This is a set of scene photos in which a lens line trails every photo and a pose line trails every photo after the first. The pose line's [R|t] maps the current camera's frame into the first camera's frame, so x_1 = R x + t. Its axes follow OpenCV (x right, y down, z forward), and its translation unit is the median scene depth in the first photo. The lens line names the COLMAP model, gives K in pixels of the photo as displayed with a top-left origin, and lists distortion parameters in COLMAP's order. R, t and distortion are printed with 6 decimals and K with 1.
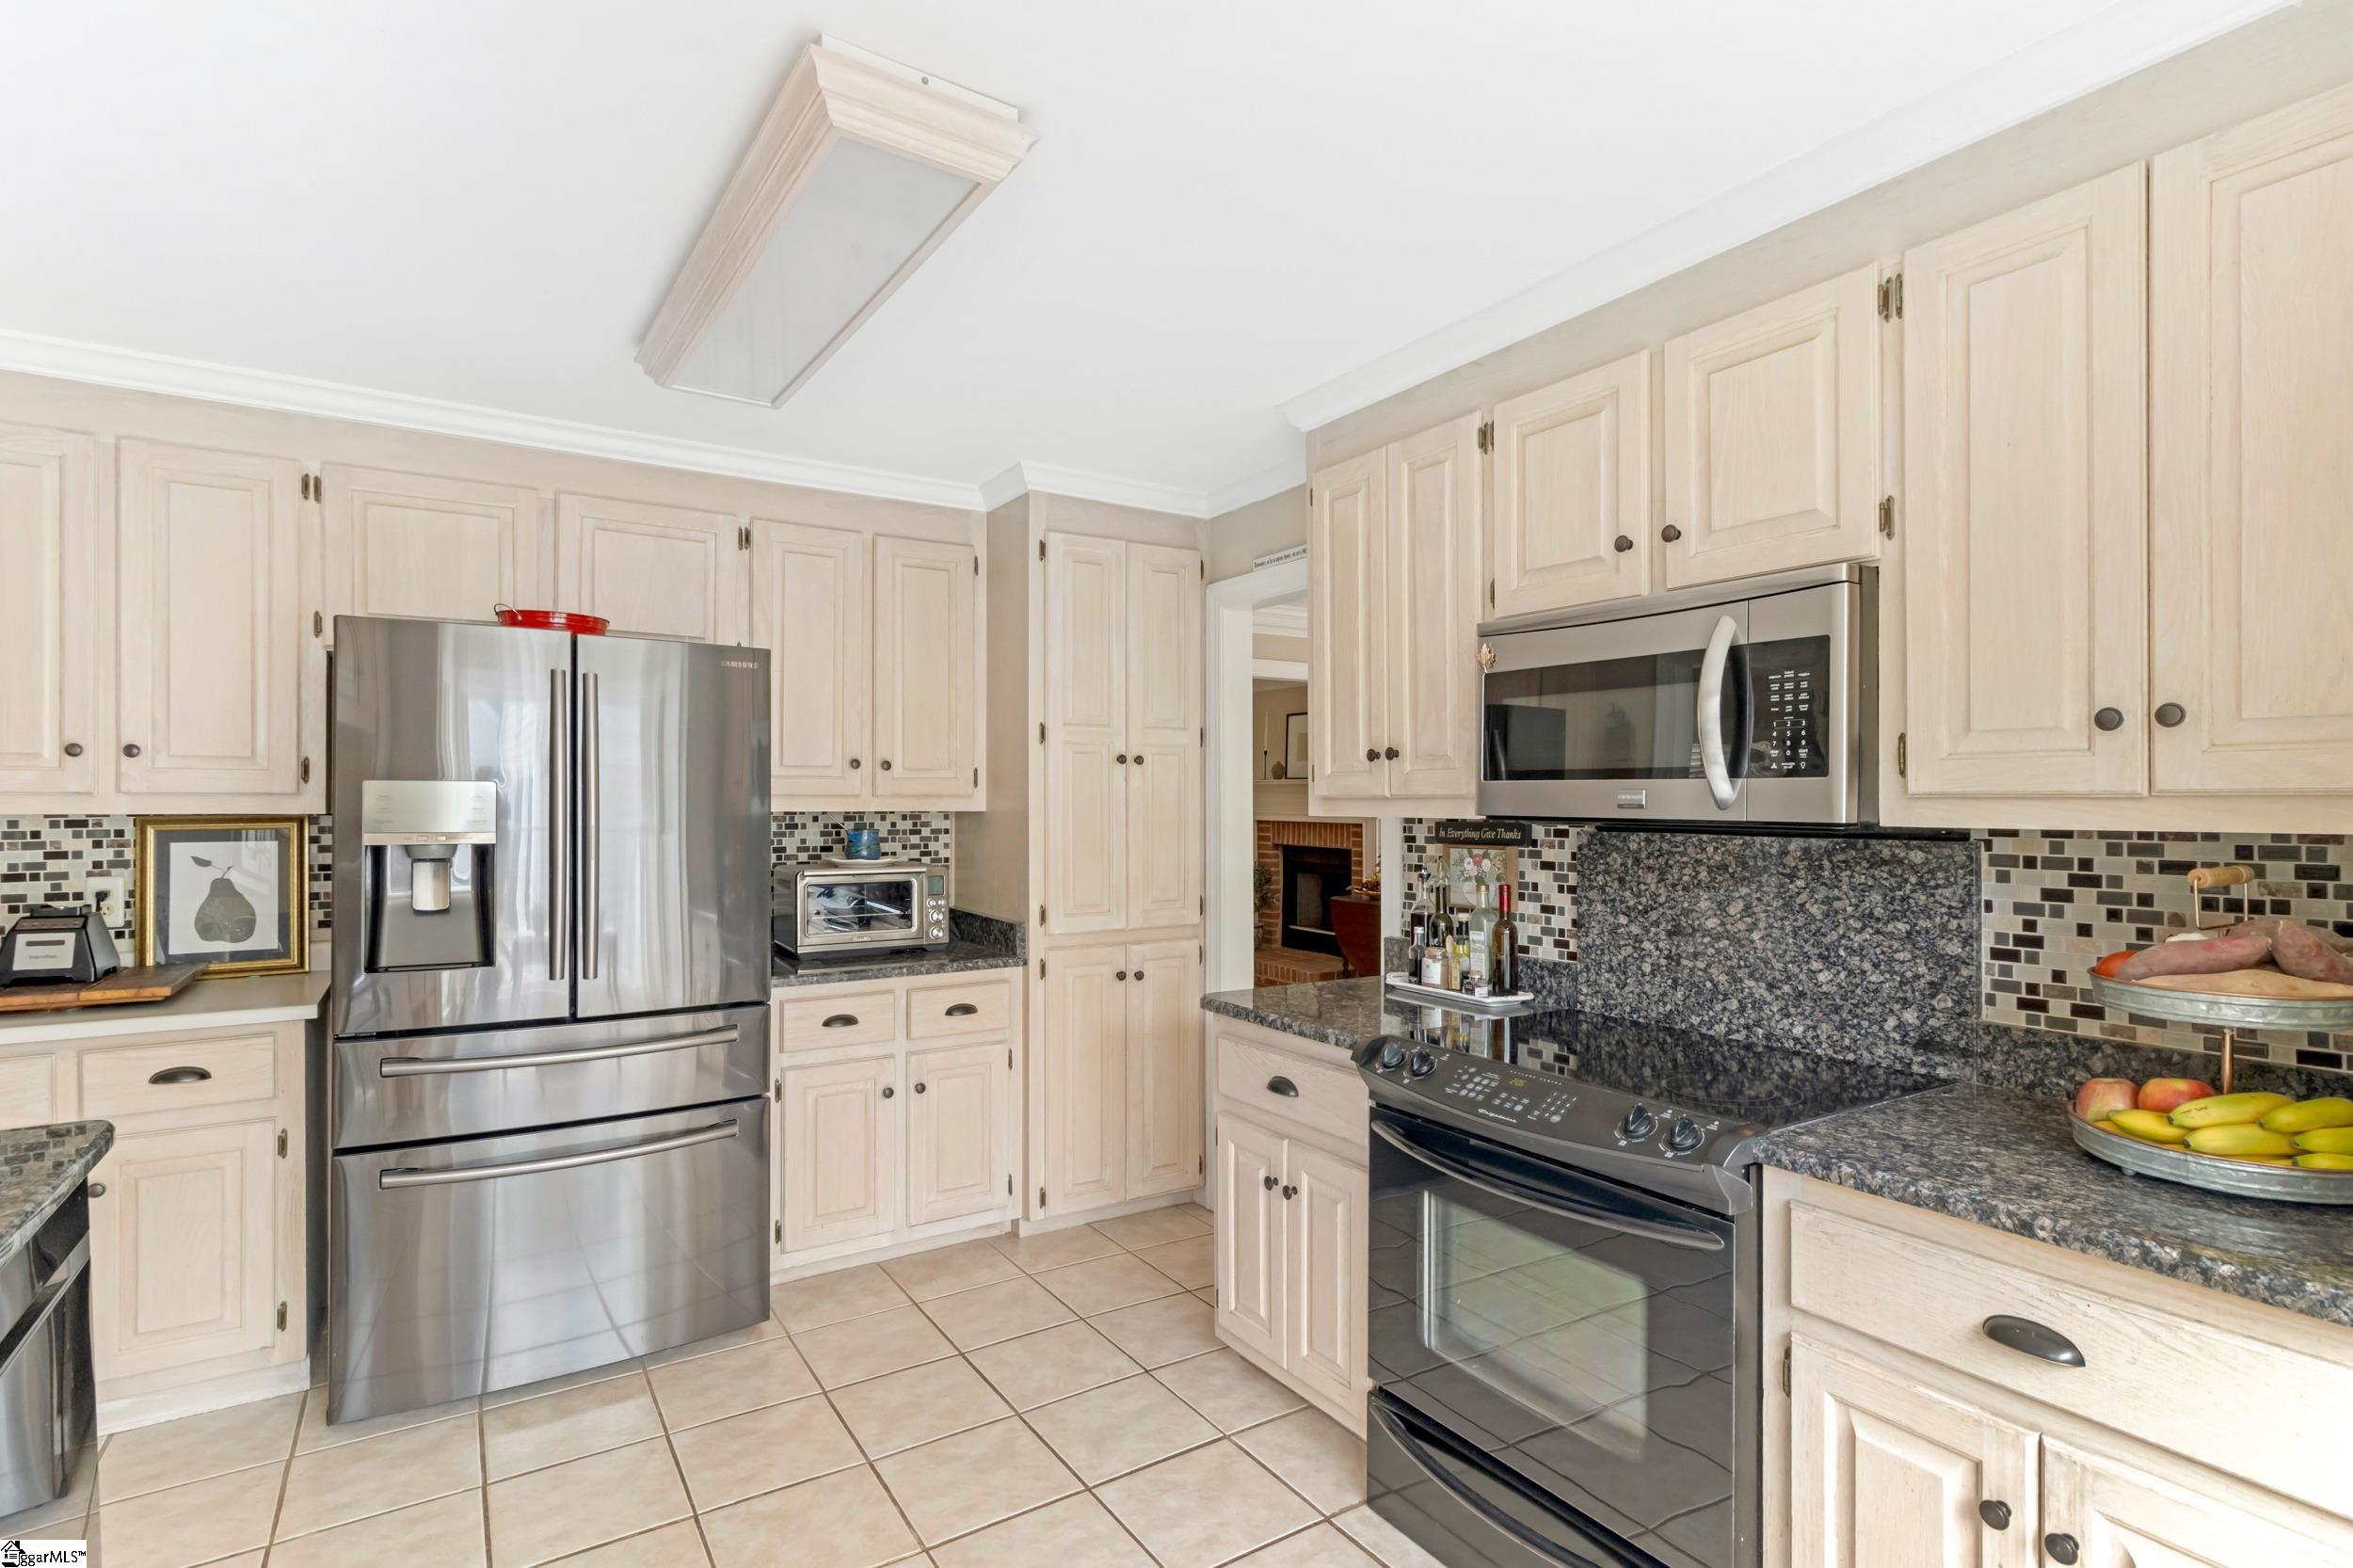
lens RADIAL K [[1196.8, 0, 1229.6], [0, 1196.8, 793.4], [0, 0, 1]] dist [-0.002302, -0.000087]
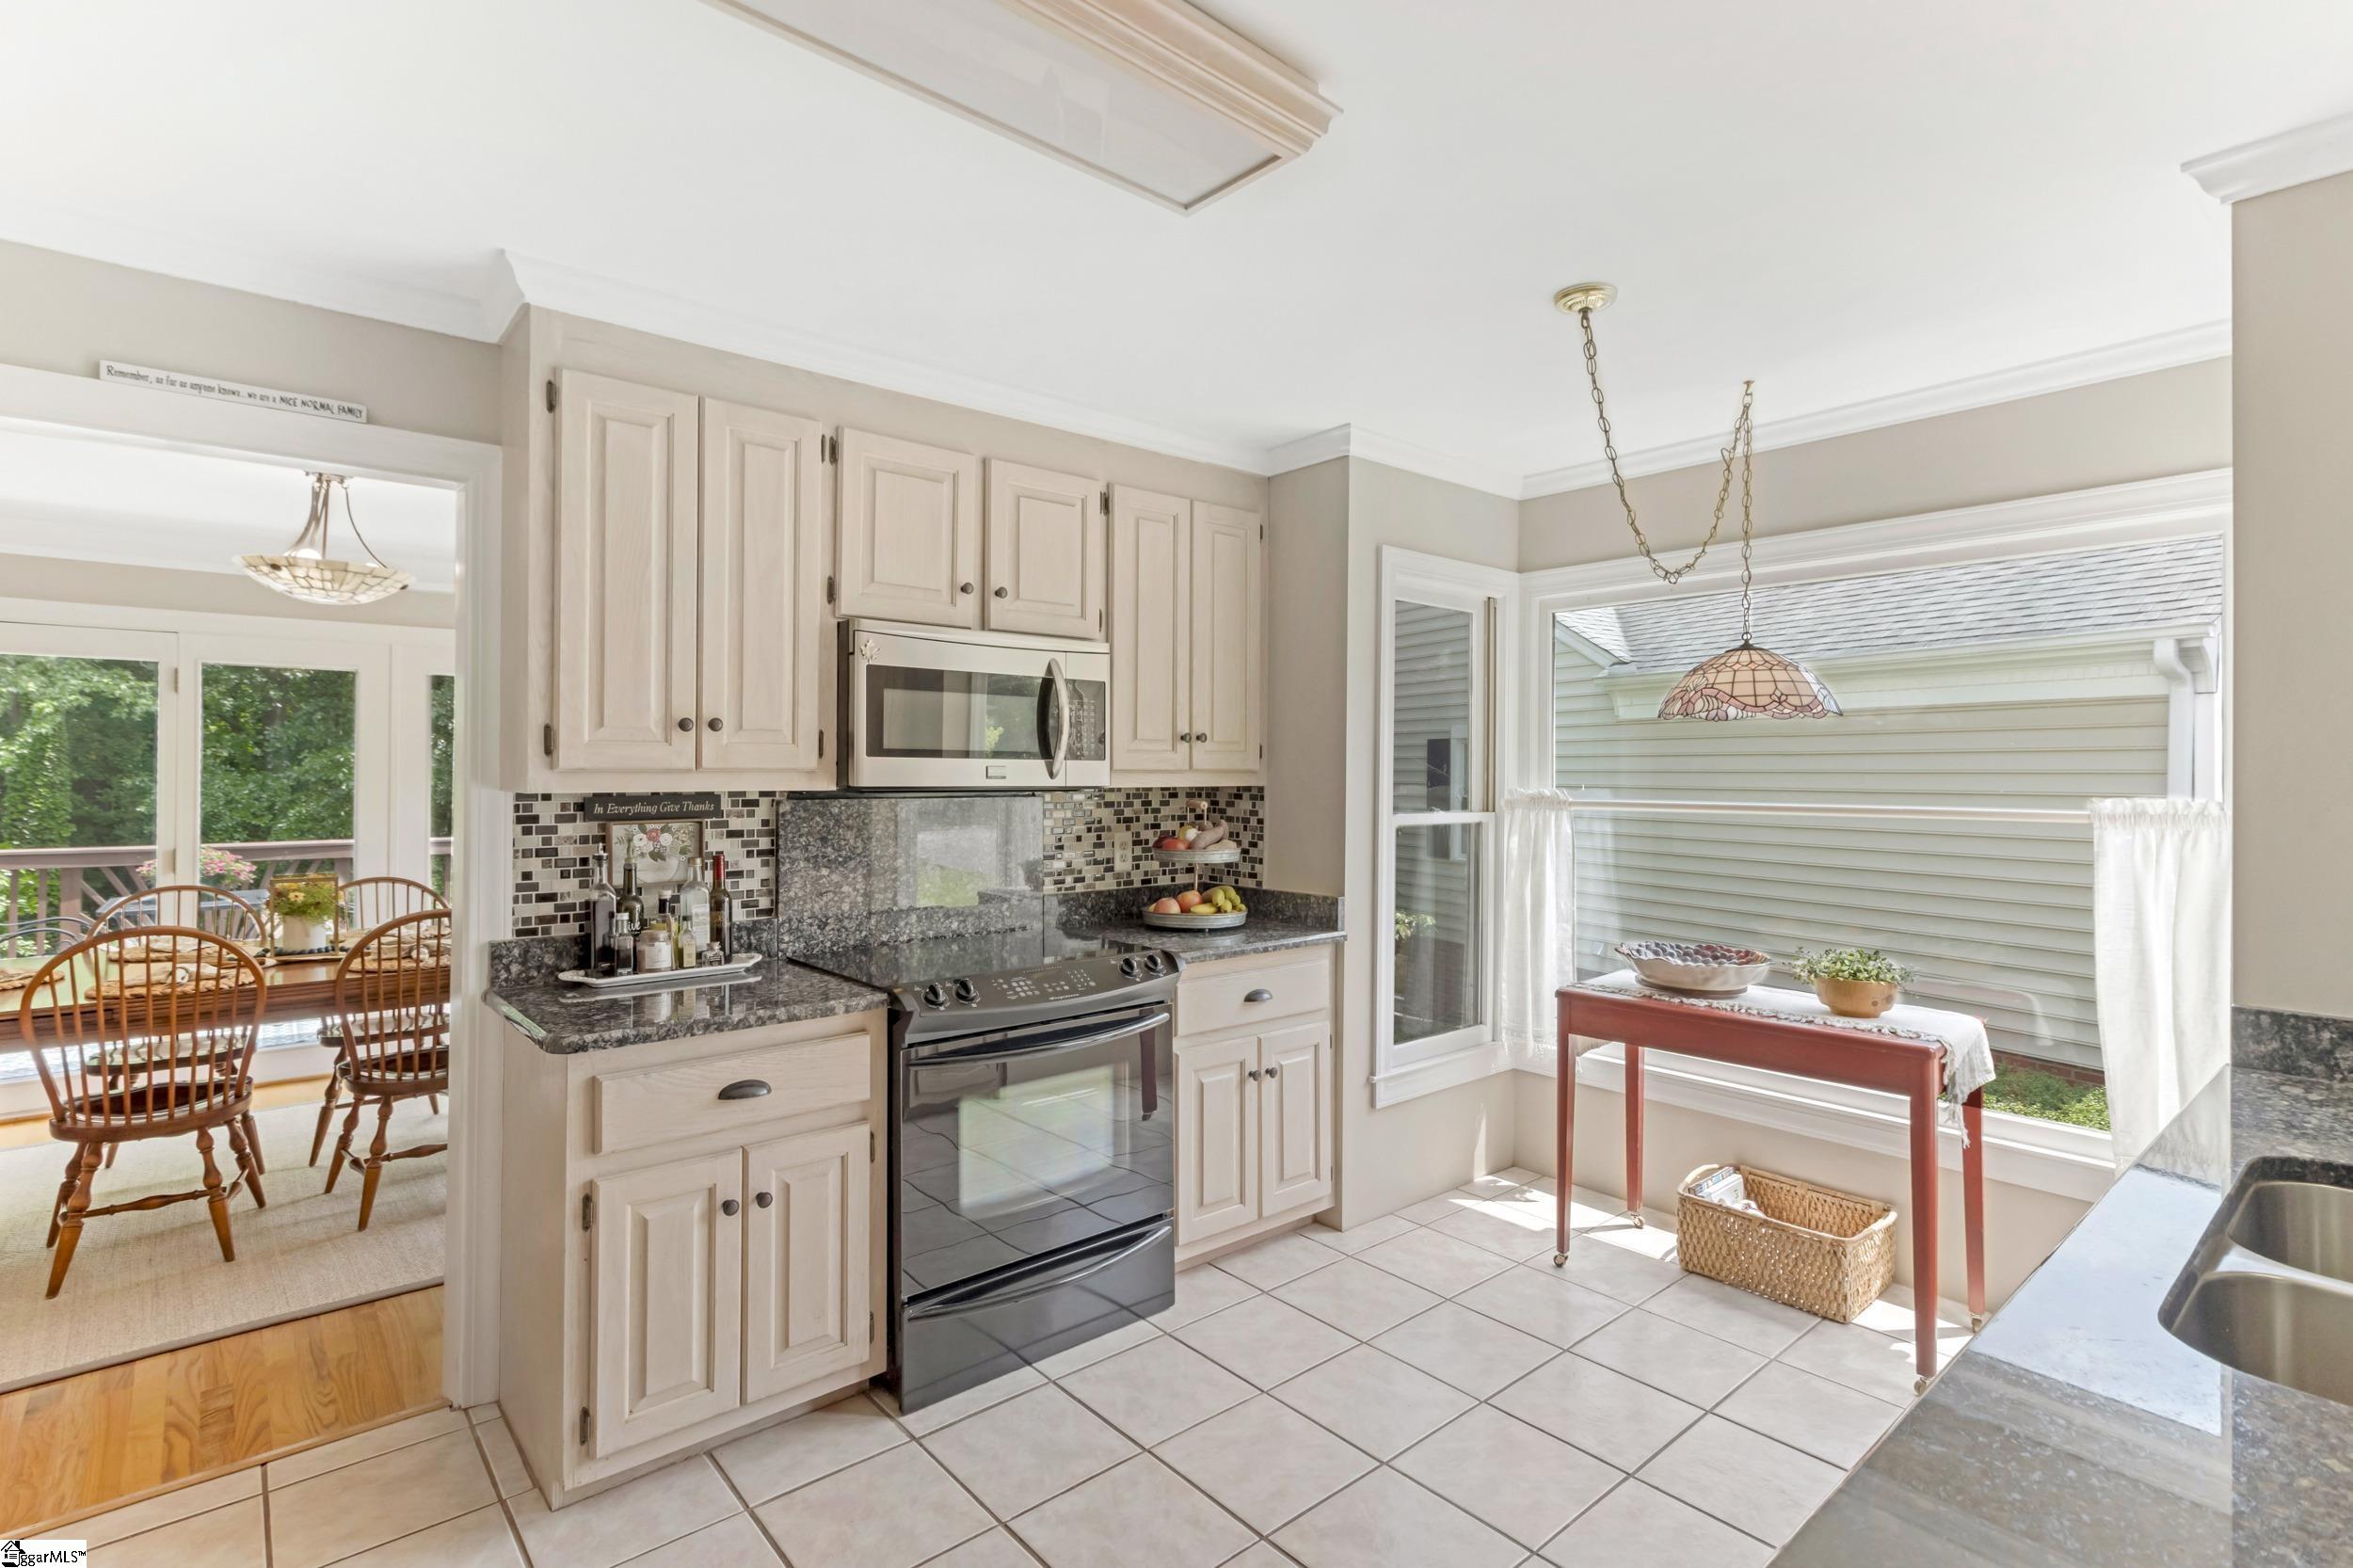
lens RADIAL K [[1121.4, 0, 1181.6], [0, 1121.4, 755.3], [0, 0, 1]] dist [0.008578, 0.000749]
pose [[-0.121325, 0.012170, 0.992538, -0.821014], [-0.008361, 0.999877, -0.013282, -0.000196], [-0.992578, -0.009910, -0.121208, 0.757076]]
